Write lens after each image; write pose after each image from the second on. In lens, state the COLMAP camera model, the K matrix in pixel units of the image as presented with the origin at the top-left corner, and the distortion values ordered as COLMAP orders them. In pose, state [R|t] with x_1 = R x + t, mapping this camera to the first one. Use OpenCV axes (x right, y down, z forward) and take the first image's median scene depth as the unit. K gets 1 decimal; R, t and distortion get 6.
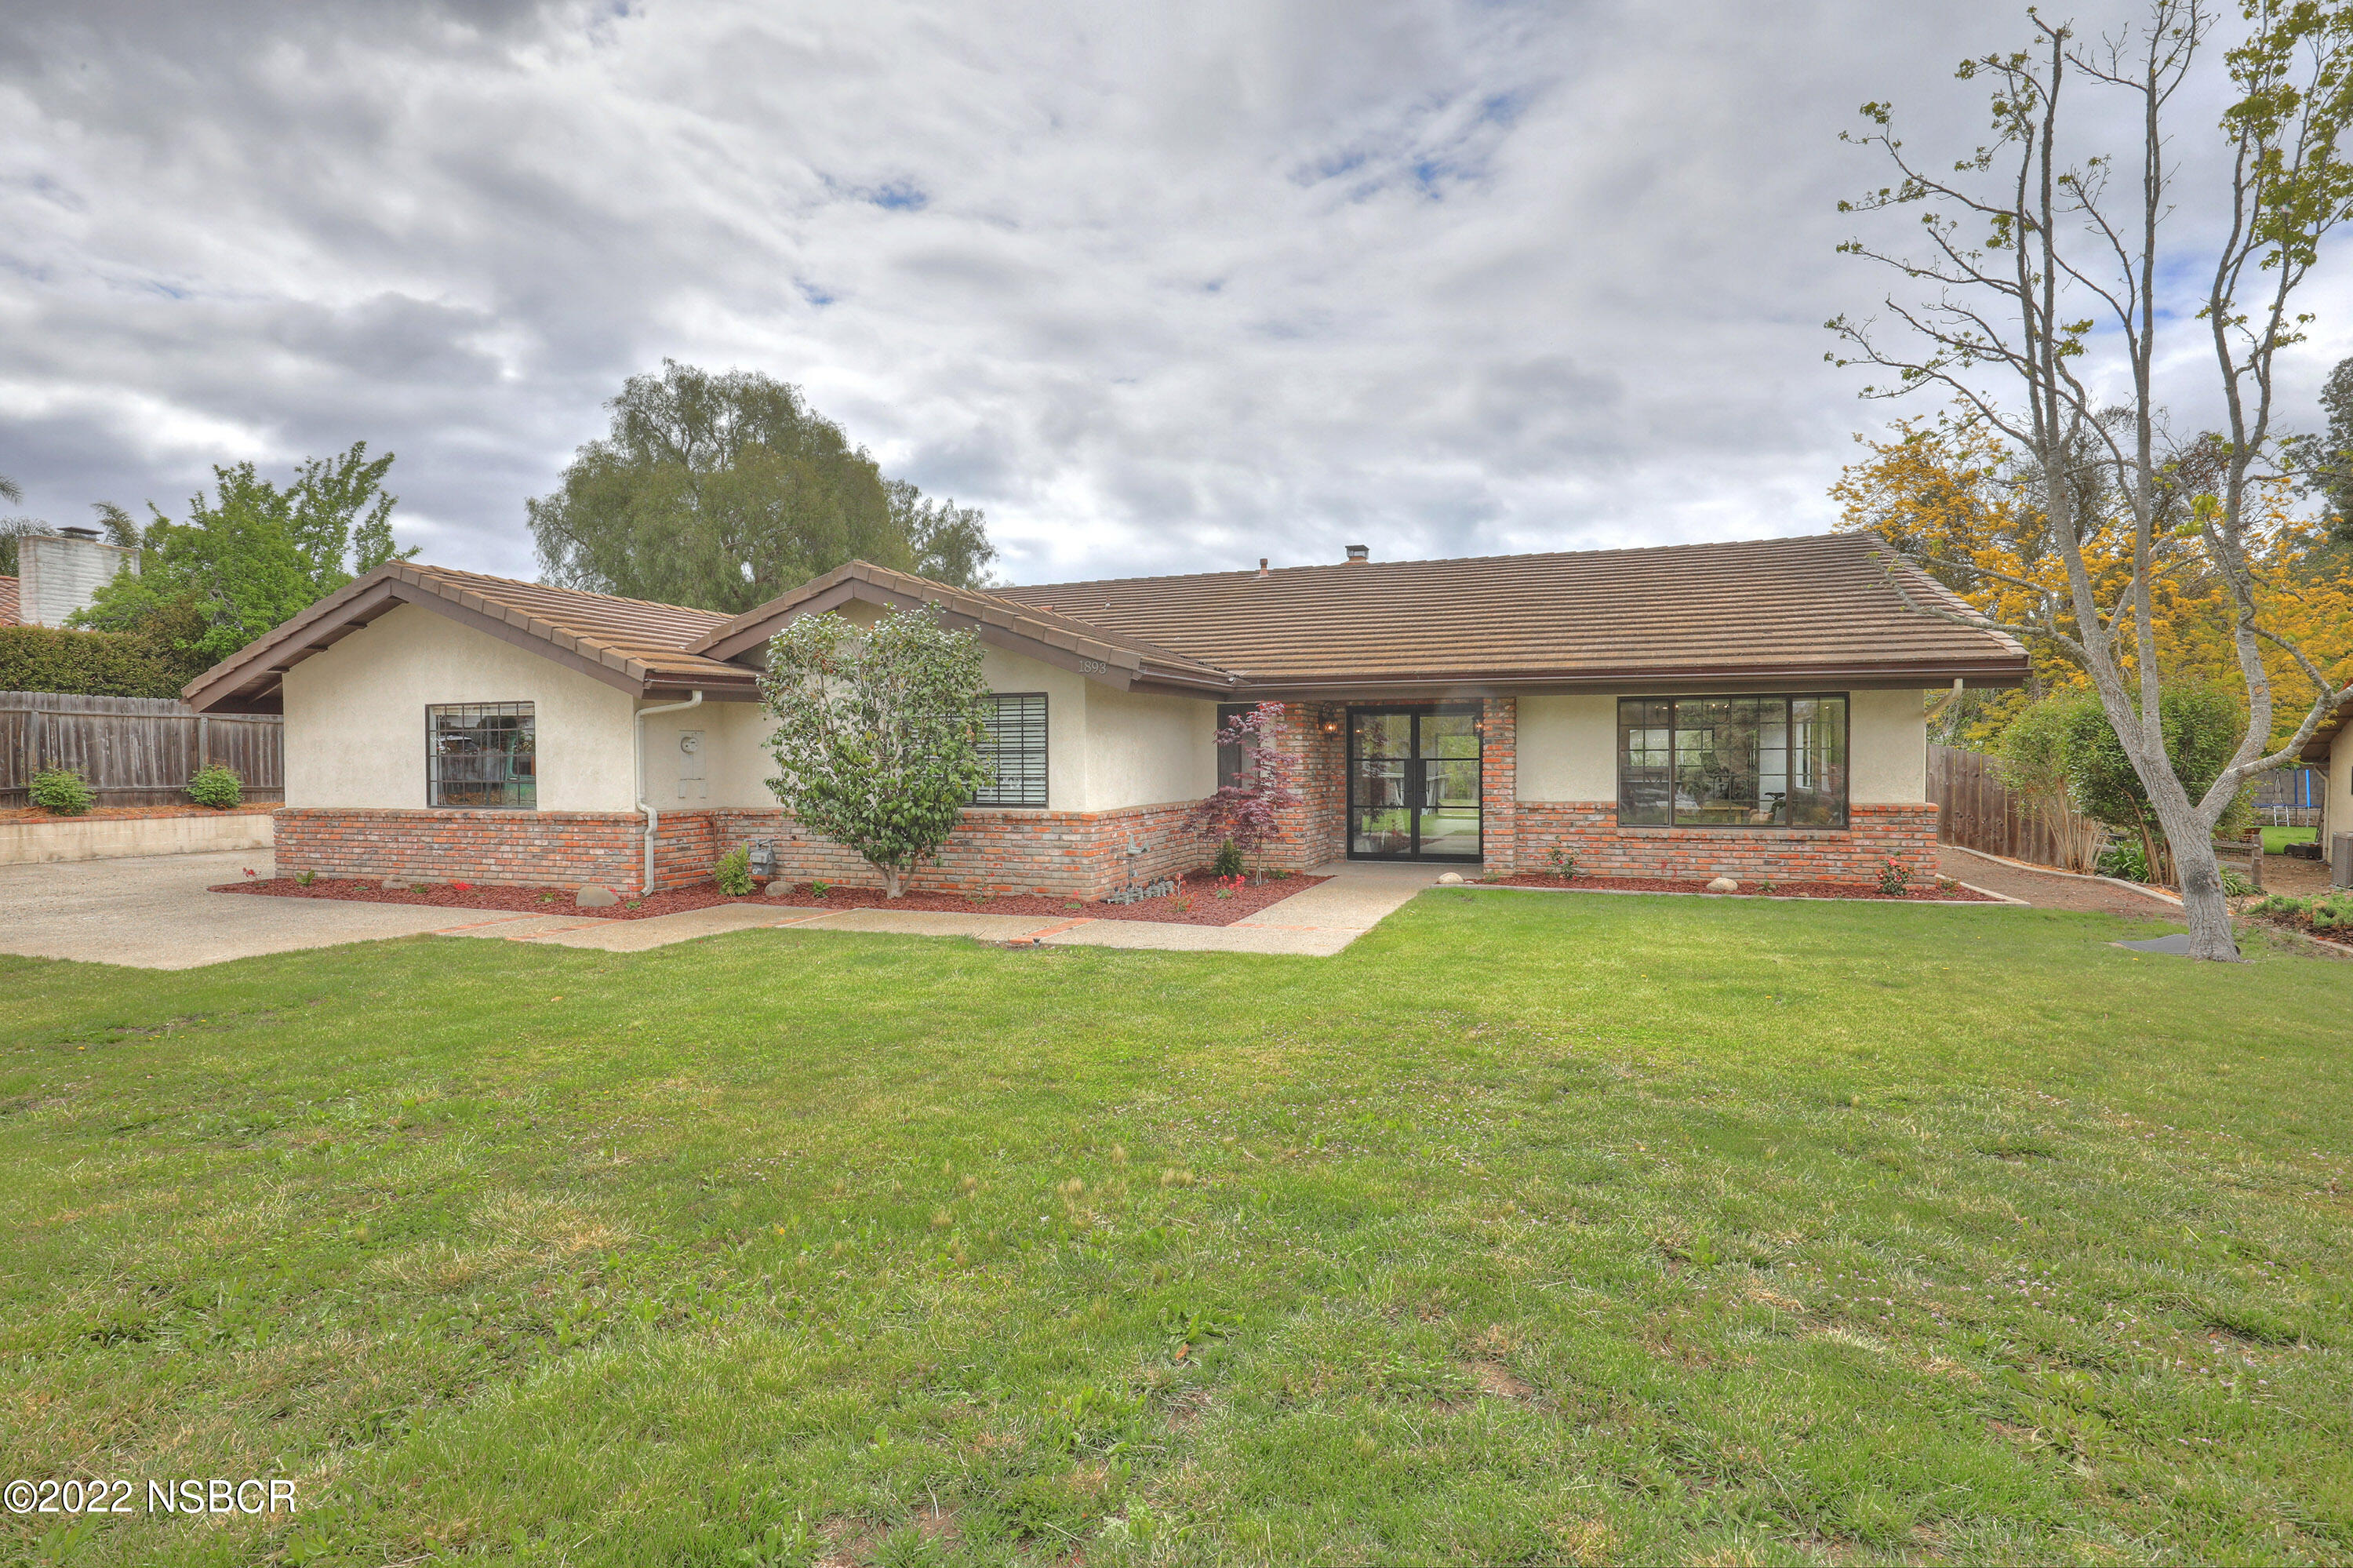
lens RADIAL K [[1176.6, 0, 1183.0], [0, 1176.6, 798.6], [0, 0, 1]] dist [-0.025953, 0.001291]
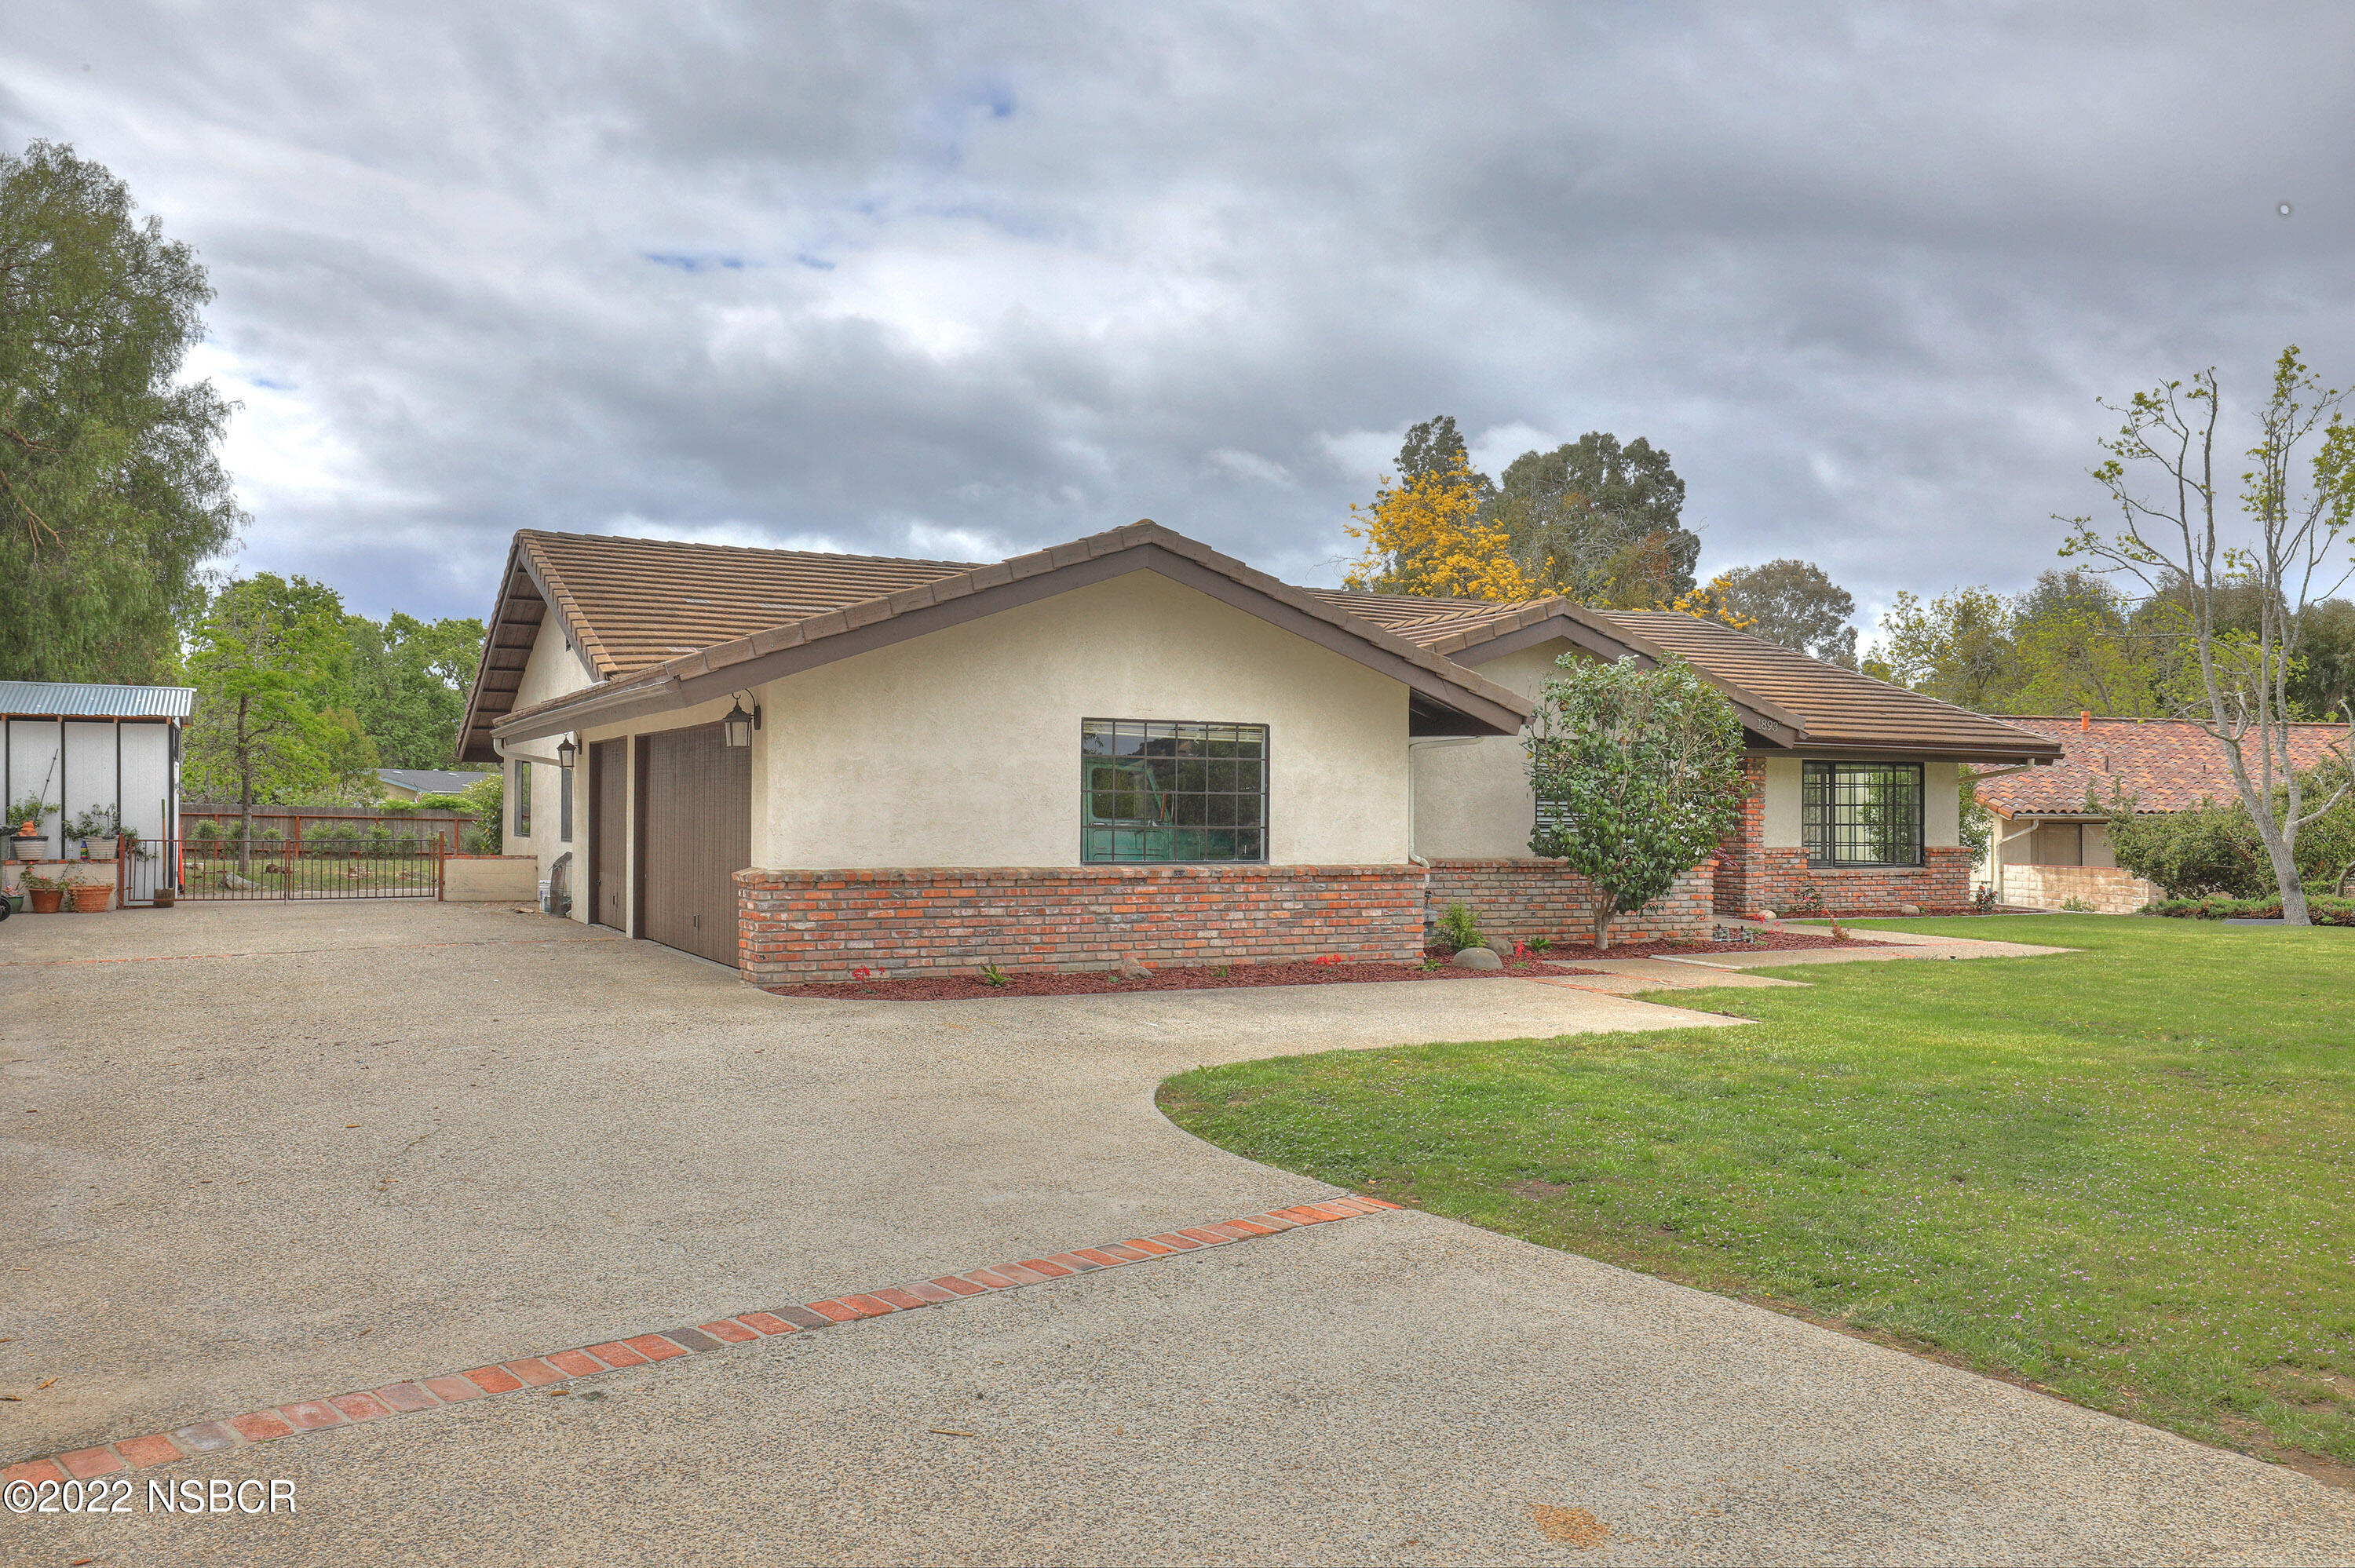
lens RADIAL K [[1865.4, 0, 1157.9], [0, 1865.4, 790.7], [0, 0, 1]] dist [0.001173, -0.003811]
pose [[0.671244, 0.017136, 0.741038, -1.633388], [0.013073, 0.999304, -0.034950, 0.003494], [-0.741121, 0.033147, 0.670552, 0.236232]]
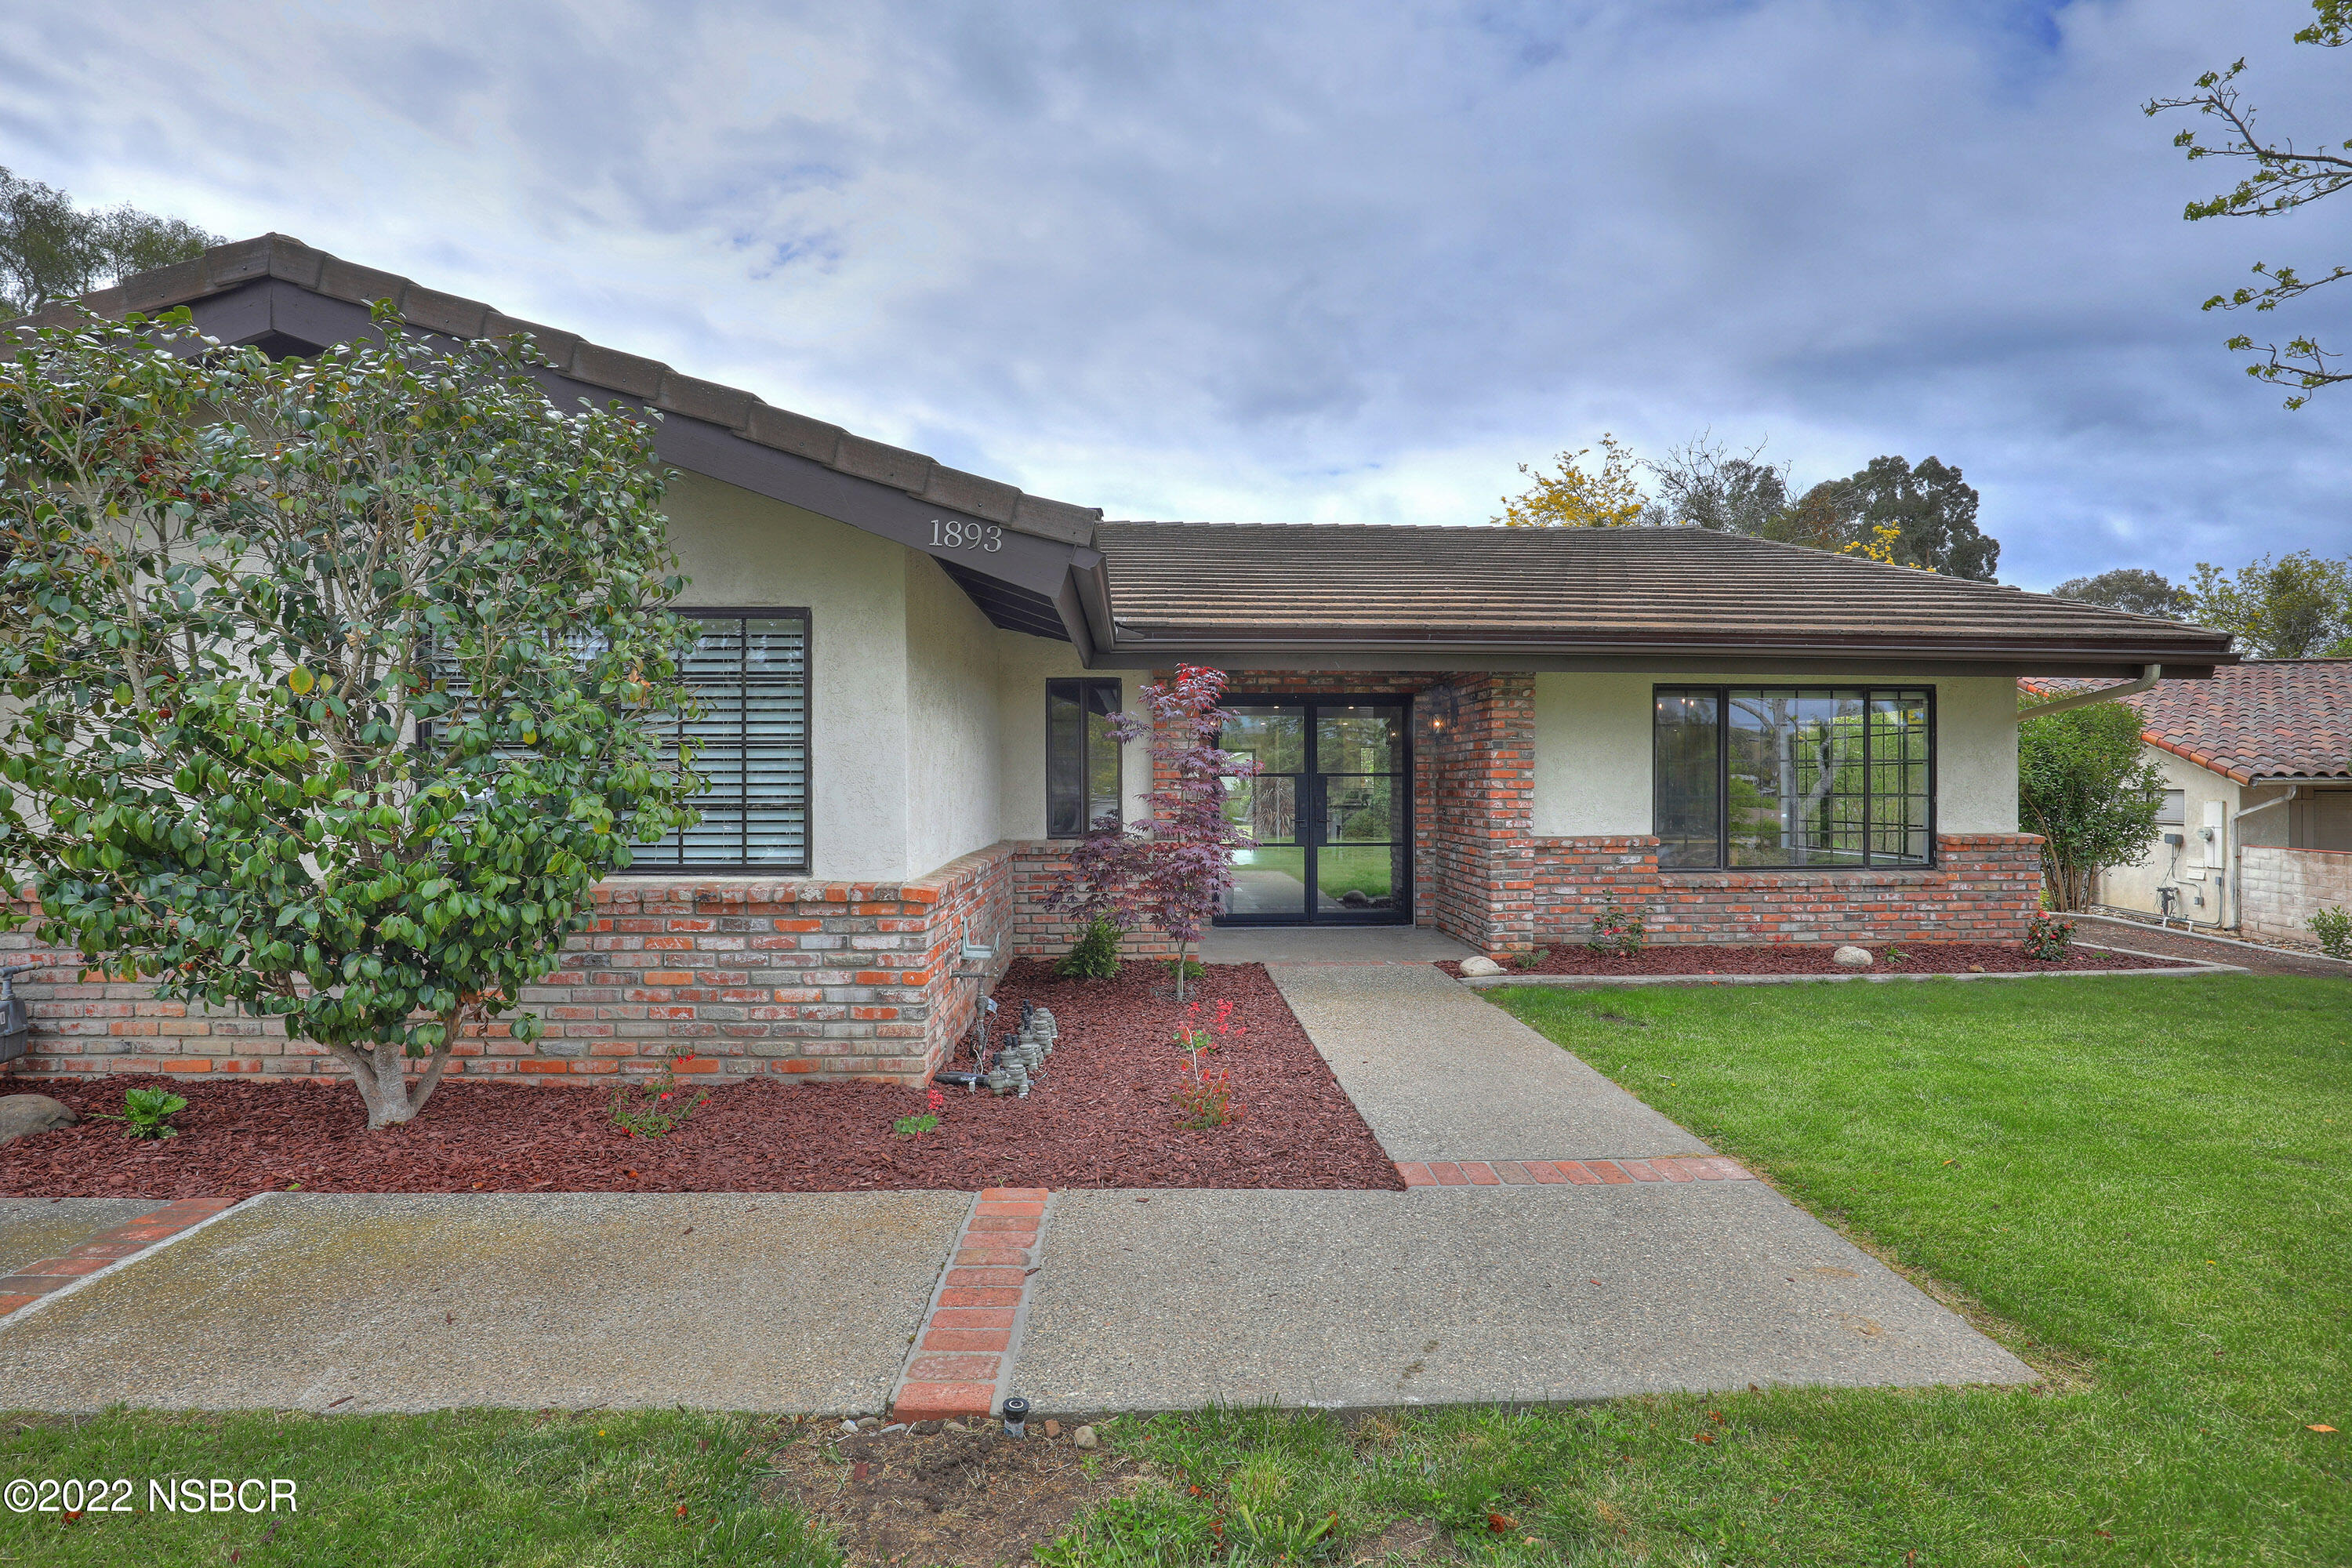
lens RADIAL K [[1079.3, 0, 1186.6], [0, 1079.3, 796.0], [0, 0, 1]] dist [-0.028781, 0.001217]
pose [[0.920330, -0.000825, 0.391142, -0.142898], [0.009666, 0.999740, -0.020636, -0.011456], [-0.391024, 0.022773, 0.920099, 0.582606]]
